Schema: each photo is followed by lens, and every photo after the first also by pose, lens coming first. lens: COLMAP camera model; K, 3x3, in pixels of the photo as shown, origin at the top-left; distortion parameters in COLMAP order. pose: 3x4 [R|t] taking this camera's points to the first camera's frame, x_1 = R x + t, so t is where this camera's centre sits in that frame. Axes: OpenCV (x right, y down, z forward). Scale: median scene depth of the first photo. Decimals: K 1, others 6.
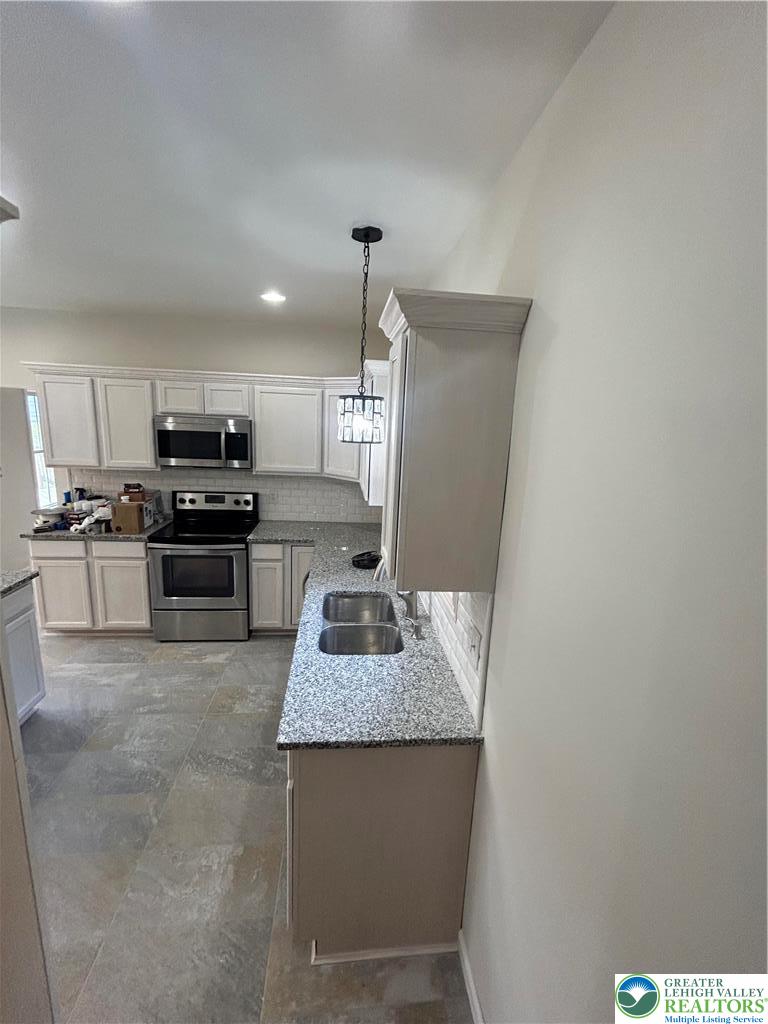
lens RADIAL K [[434.3, 0, 383.2], [0, 434.3, 514.1], [0, 0, 1]] dist [-0.002919, 0.001221]
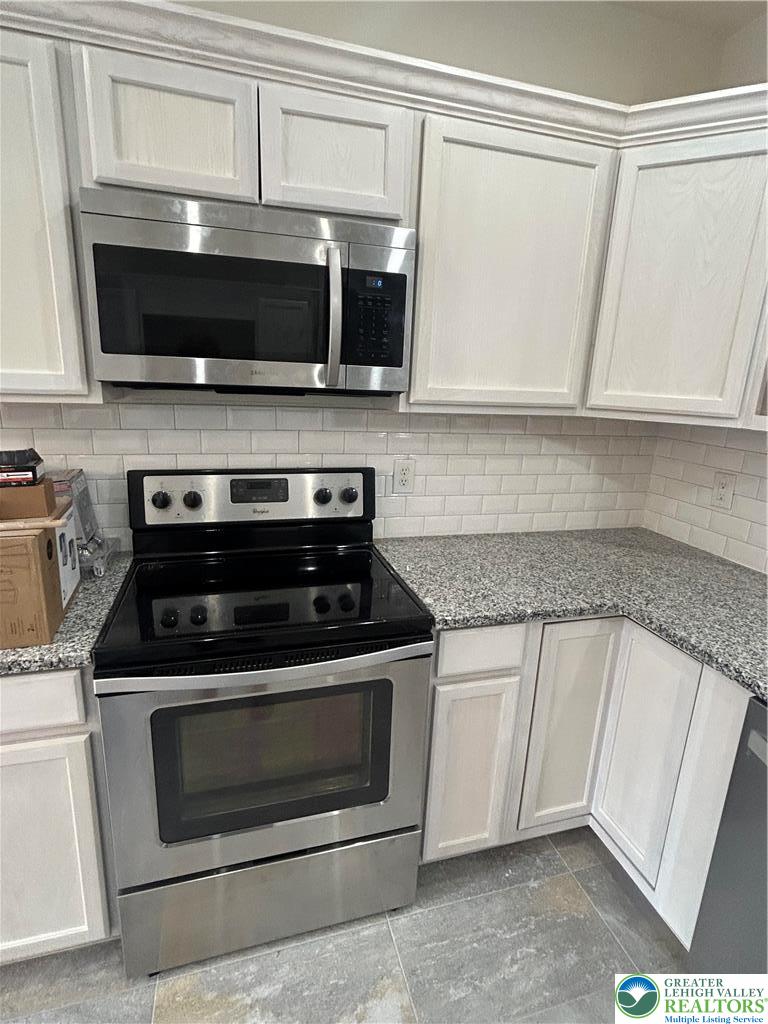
lens RADIAL K [[516.6, 0, 383.3], [0, 516.6, 510.3], [0, 0, 1]] dist [0.000491, -0.001114]
pose [[0.982478, -0.049772, 0.179608, -0.395111], [0.040110, 0.997566, 0.057033, -0.041469], [-0.182010, -0.048829, 0.982084, 0.625073]]
